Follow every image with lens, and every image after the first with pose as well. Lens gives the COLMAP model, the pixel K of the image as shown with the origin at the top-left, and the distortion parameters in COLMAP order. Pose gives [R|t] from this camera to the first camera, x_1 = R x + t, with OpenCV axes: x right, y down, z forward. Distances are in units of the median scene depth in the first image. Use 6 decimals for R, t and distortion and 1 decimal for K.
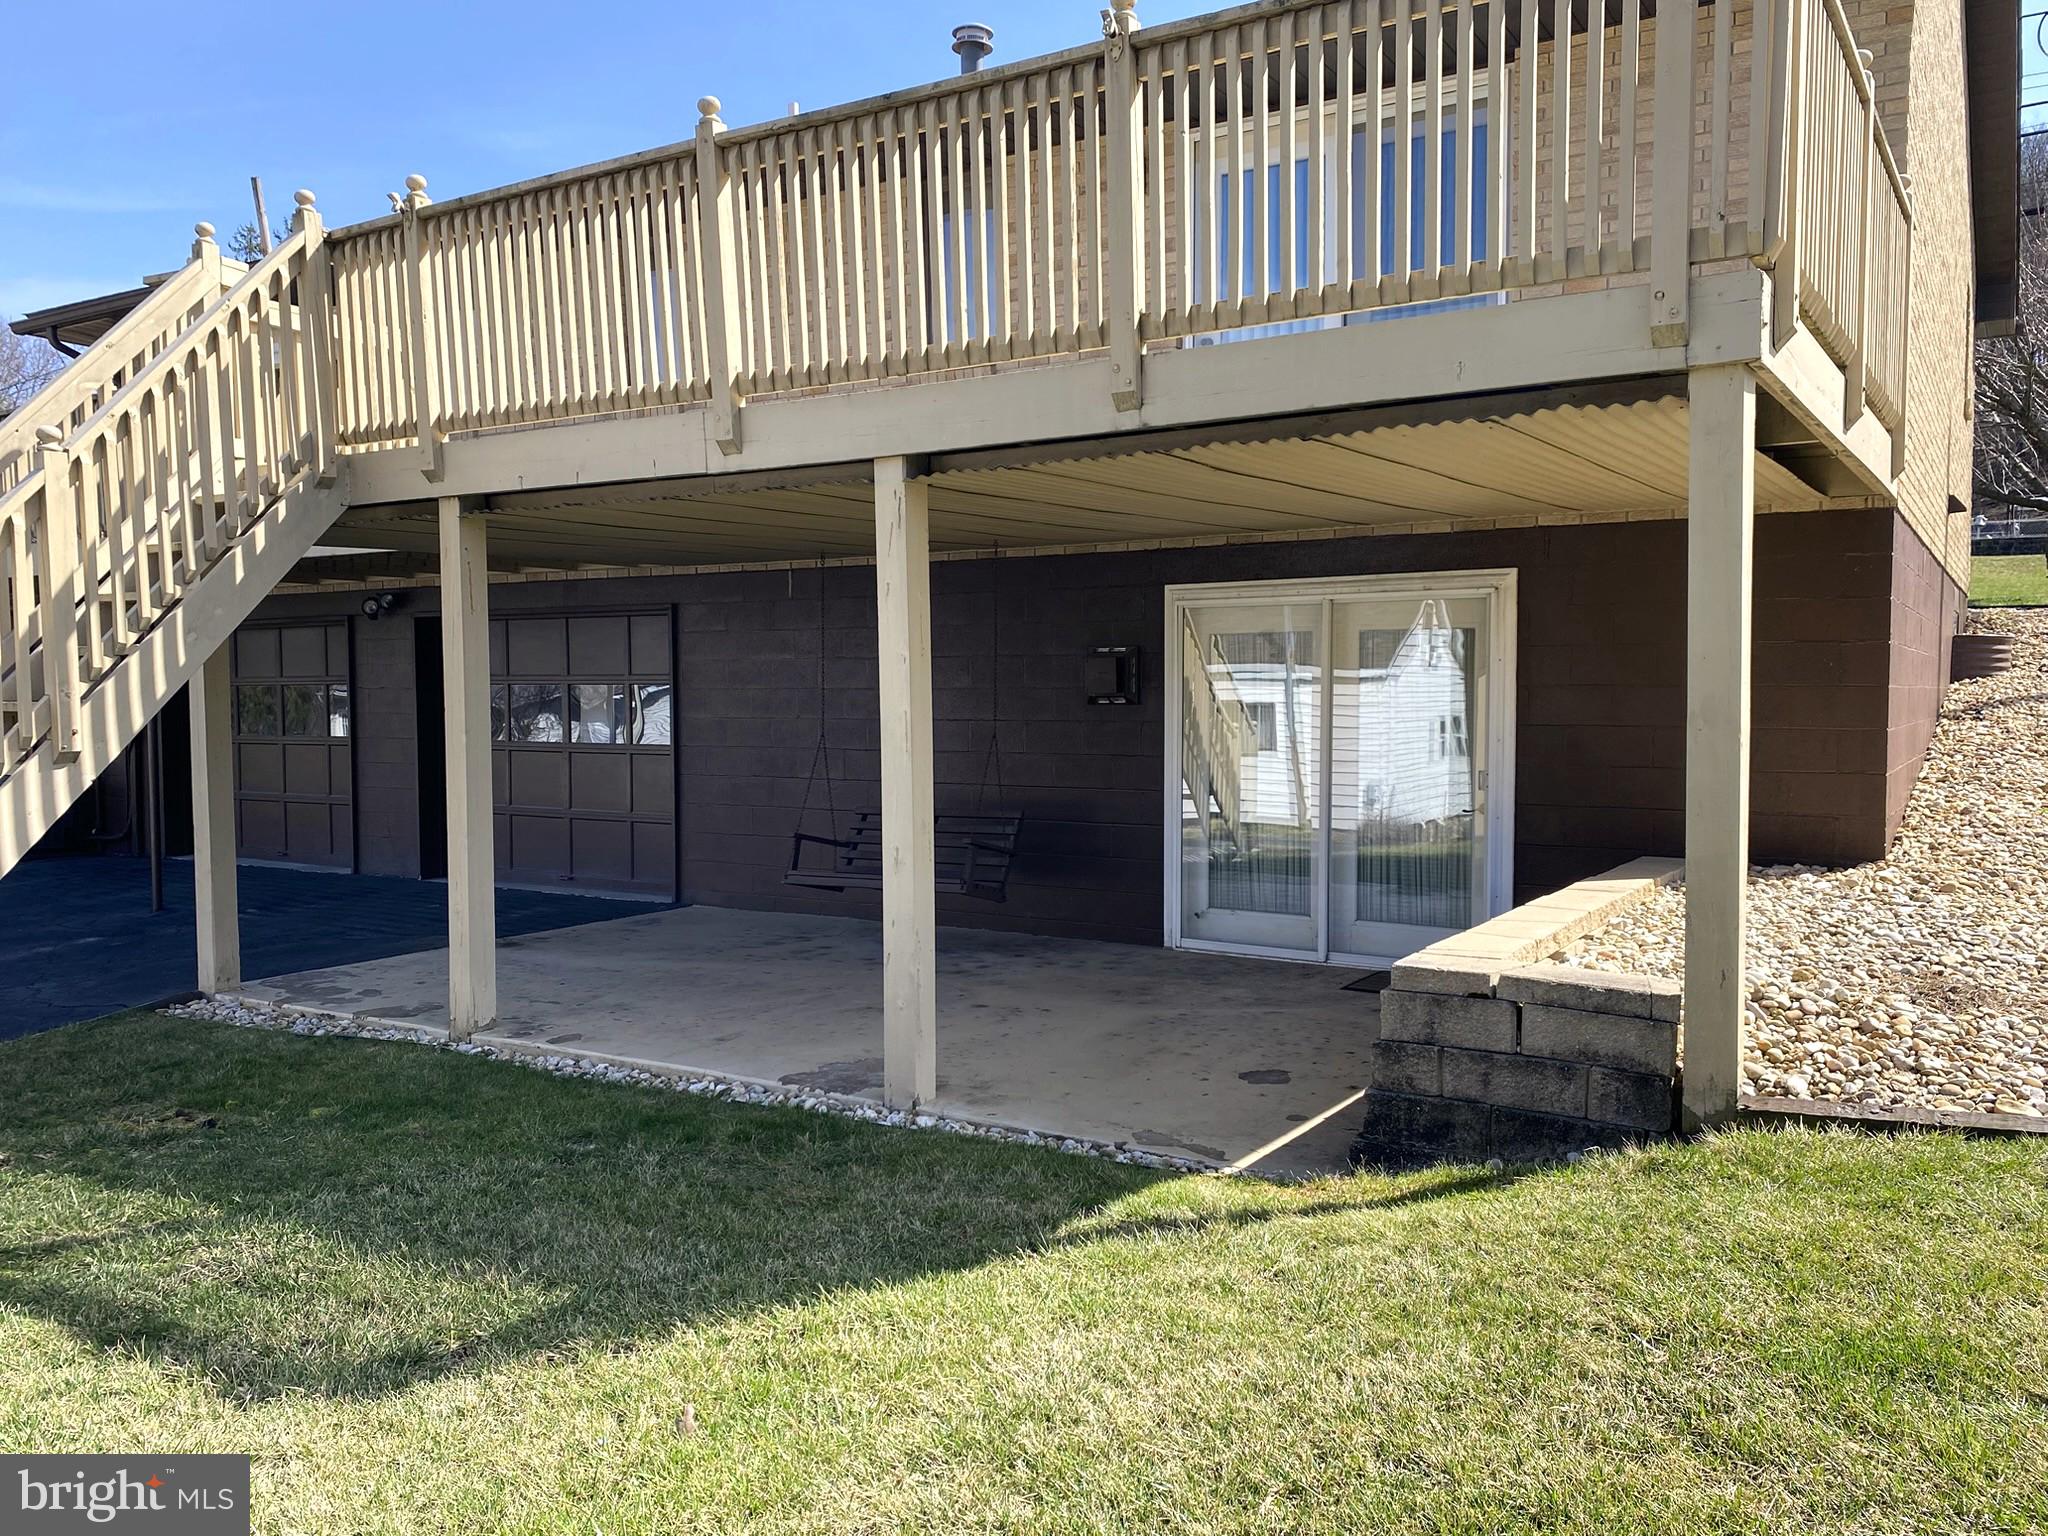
lens RADIAL K [[1651.8, 0, 1024.0], [0, 1651.8, 768.0], [0, 0, 1]] dist [0.060678, -0.127021]
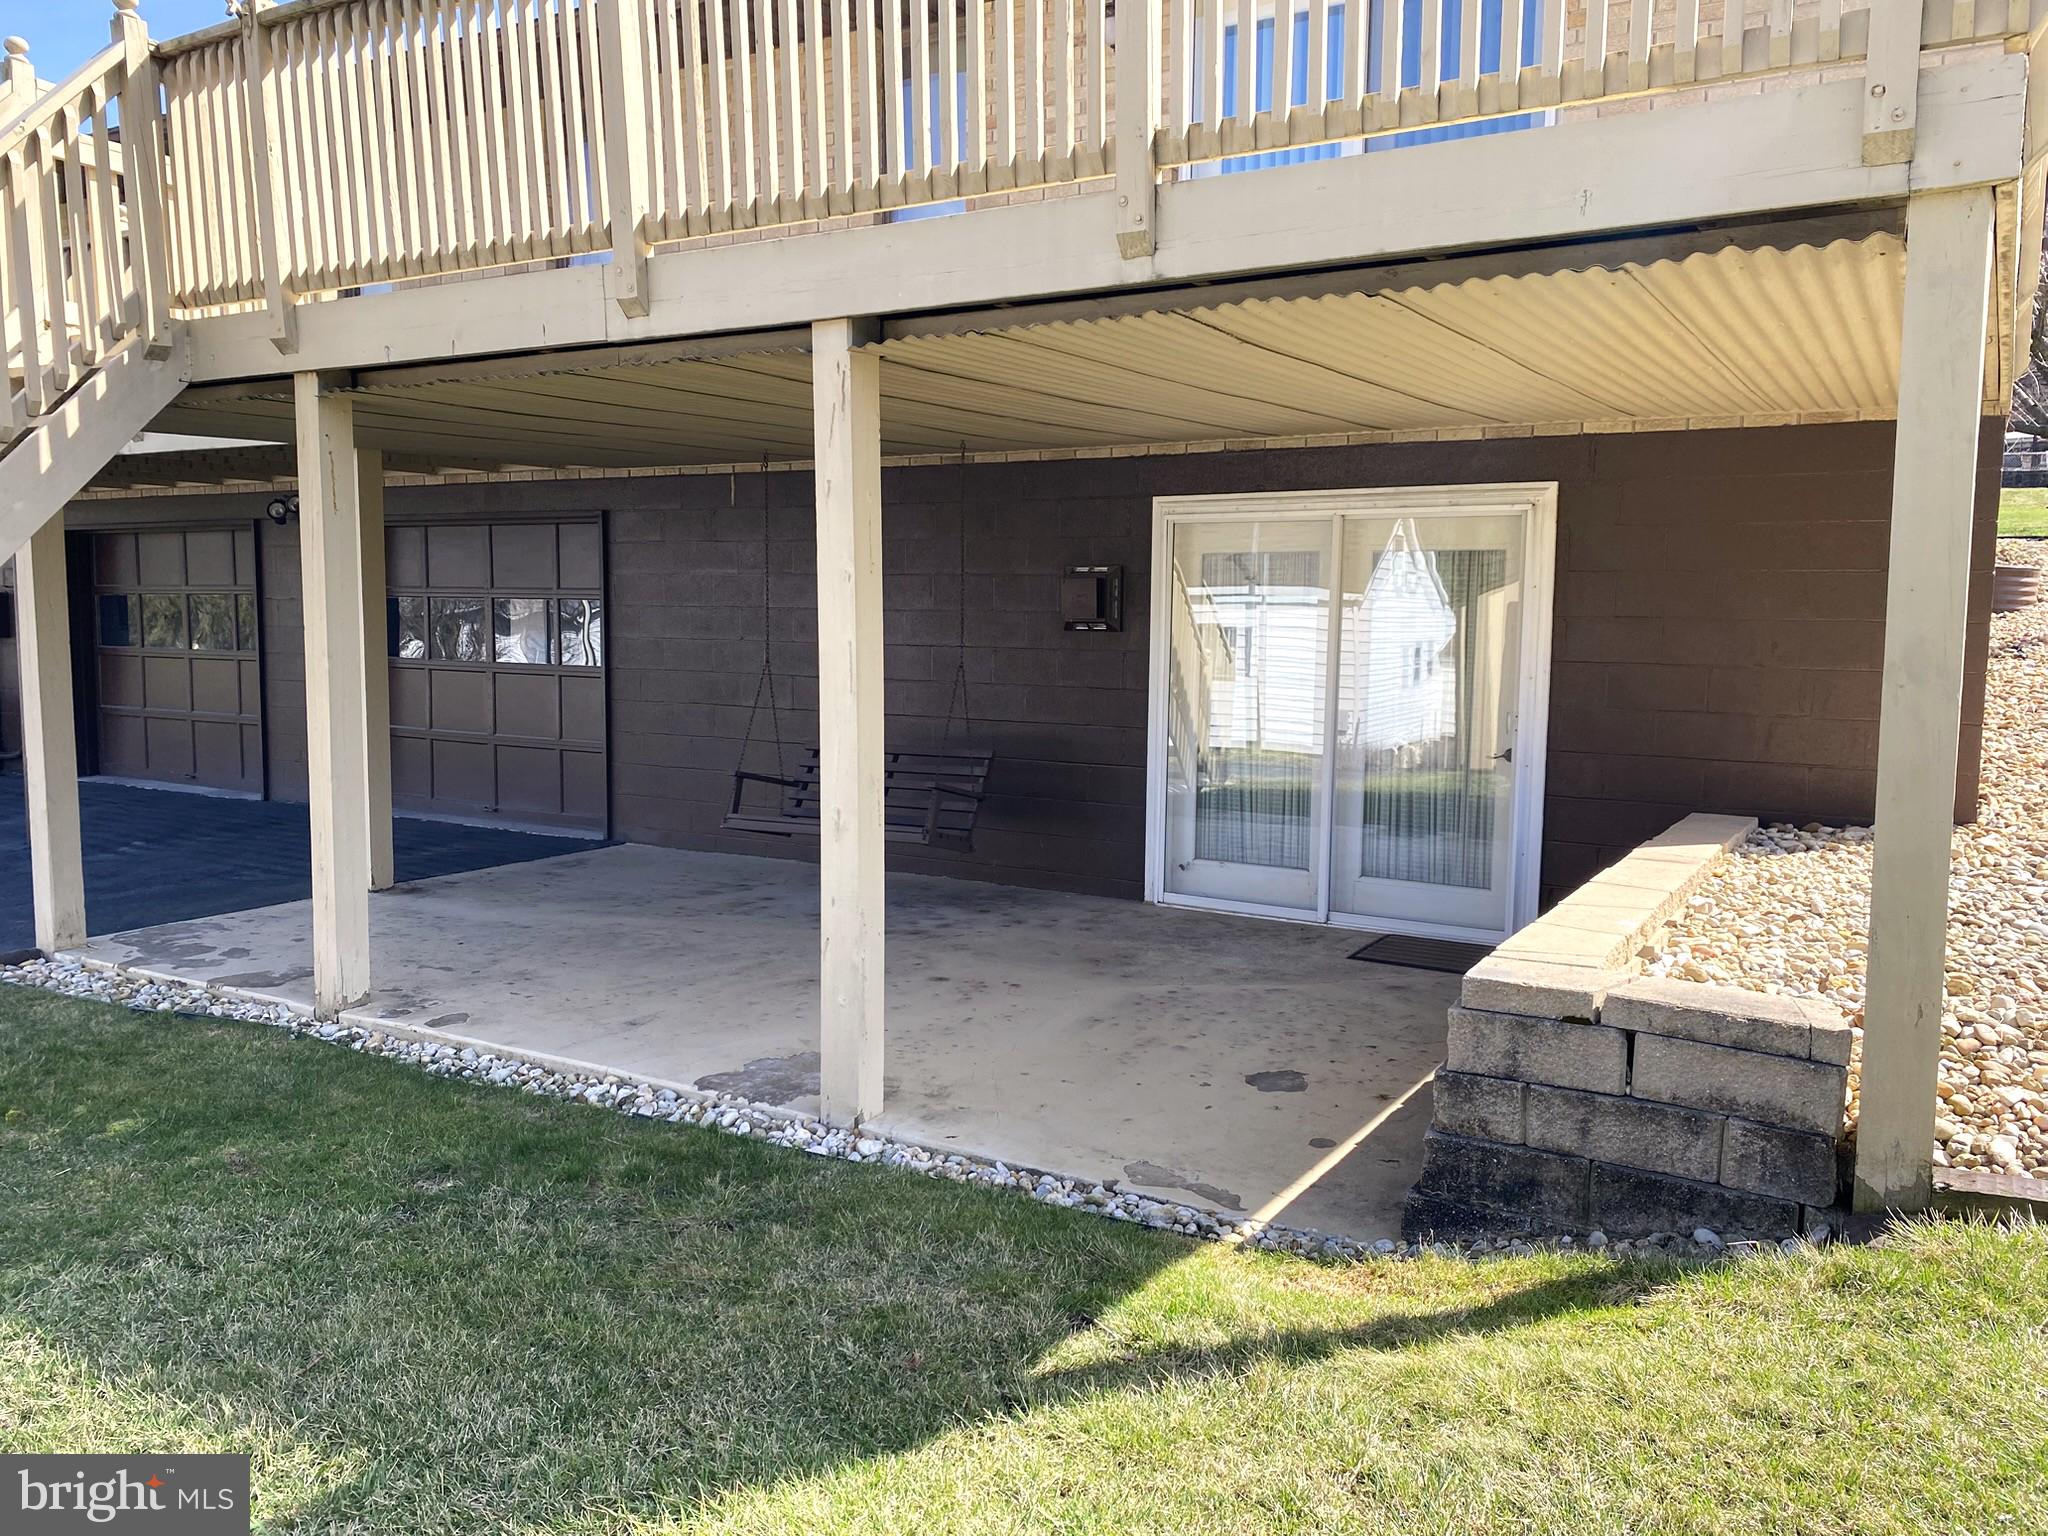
lens RADIAL K [[1606.2, 0, 1024.0], [0, 1606.2, 768.0], [0, 0, 1]] dist [0.044340, -0.068597]
pose [[0.999640, 0.011805, 0.024103, -0.004146], [-0.013035, 0.998586, 0.051539, -0.012217], [-0.023460, -0.051834, 0.998380, 0.184297]]
